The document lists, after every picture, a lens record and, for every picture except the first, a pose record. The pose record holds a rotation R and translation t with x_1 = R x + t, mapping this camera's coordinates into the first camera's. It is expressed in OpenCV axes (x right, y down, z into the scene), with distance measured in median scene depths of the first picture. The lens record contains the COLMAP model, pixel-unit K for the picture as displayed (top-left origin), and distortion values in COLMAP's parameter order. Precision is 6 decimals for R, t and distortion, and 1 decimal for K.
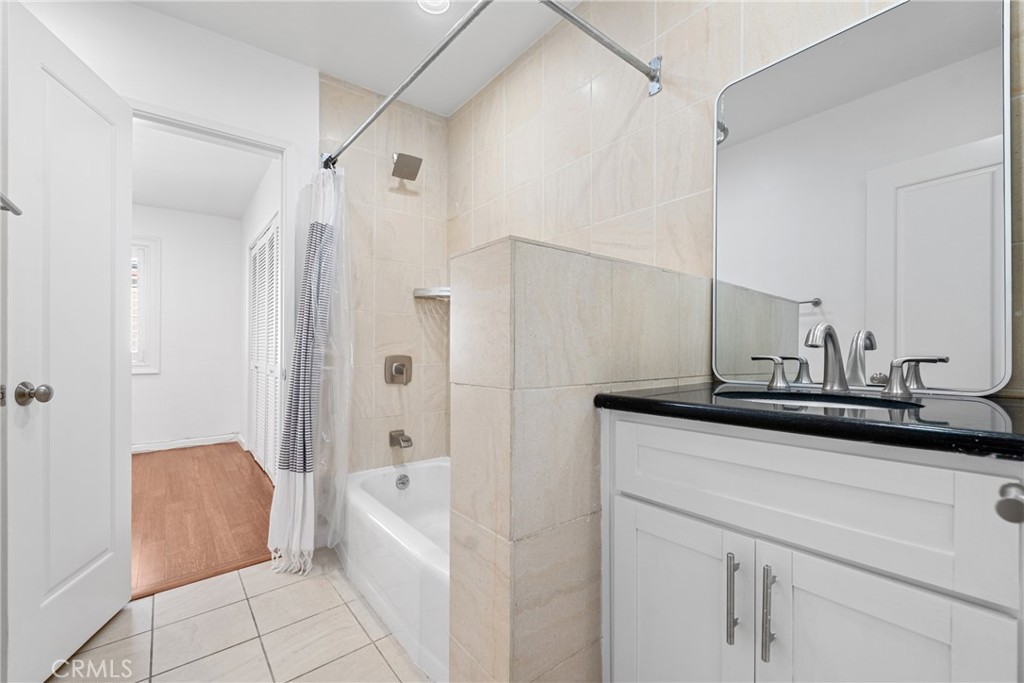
lens RADIAL K [[421.4, 0, 511.9], [0, 421.4, 349.1], [0, 0, 1]] dist [0.007661, -0.003265]
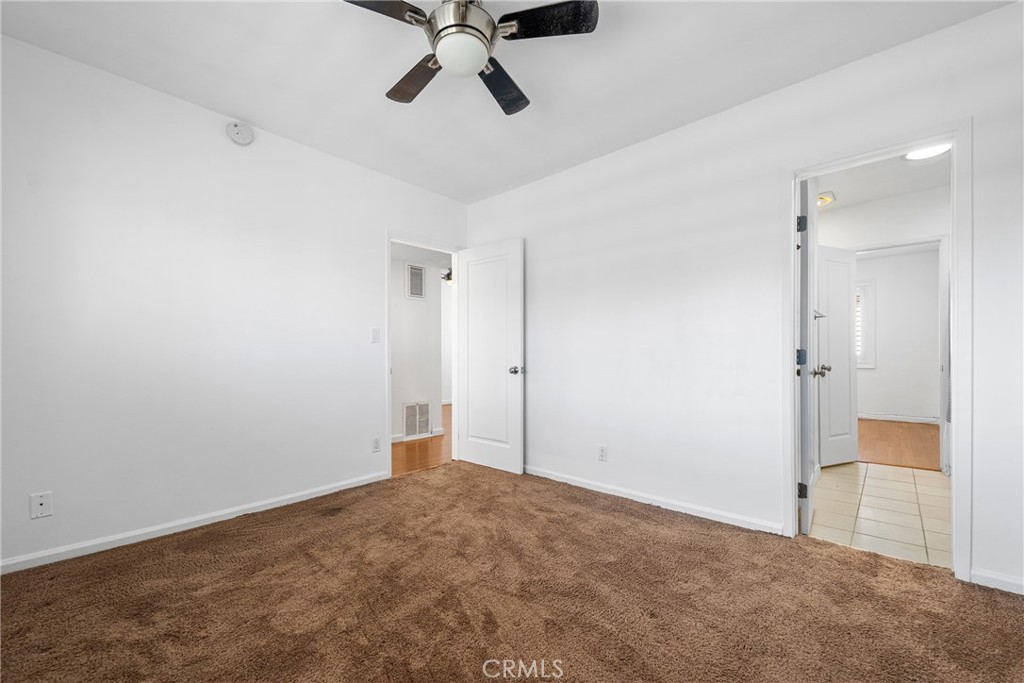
lens RADIAL K [[421.4, 0, 514.3], [0, 421.4, 350.6], [0, 0, 1]] dist [0.007661, -0.003265]
pose [[0.155040, -0.006723, -0.987885, 0.815687], [0.006122, 0.999964, -0.005844, -0.011645], [0.987889, -0.005141, 0.155076, -0.897562]]
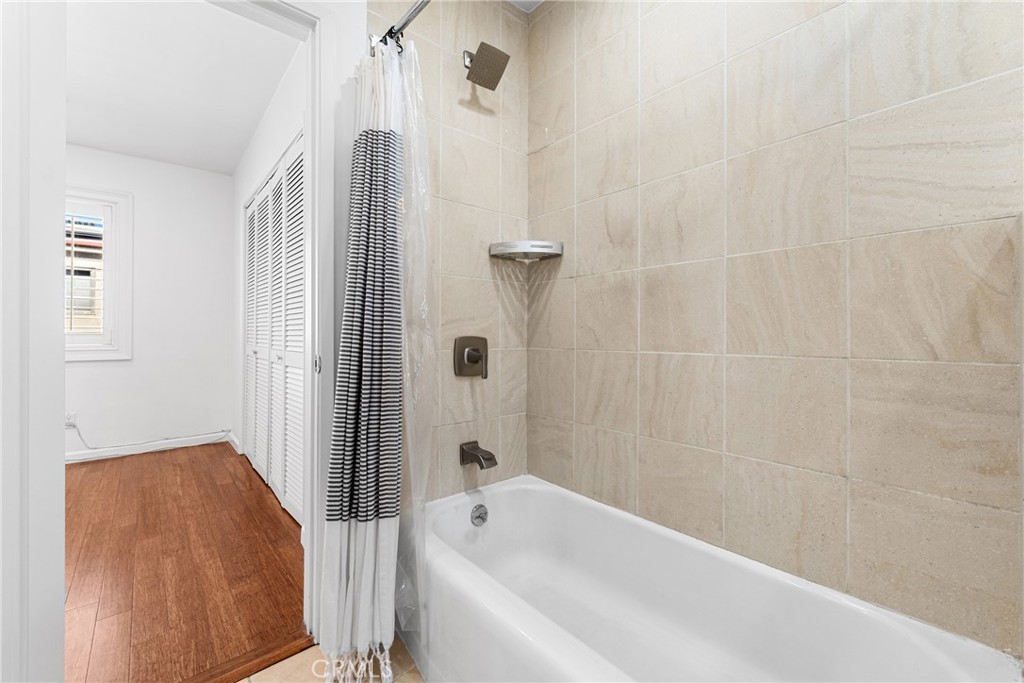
lens RADIAL K [[421.4, 0, 517.9], [0, 421.4, 334.9], [0, 0, 1]] dist [0.007661, -0.003265]
pose [[0.999285, 0.001685, 0.037761, -0.209792], [-0.001865, 0.999987, 0.004737, 0.008304], [-0.037752, -0.004804, 0.999276, 0.276485]]
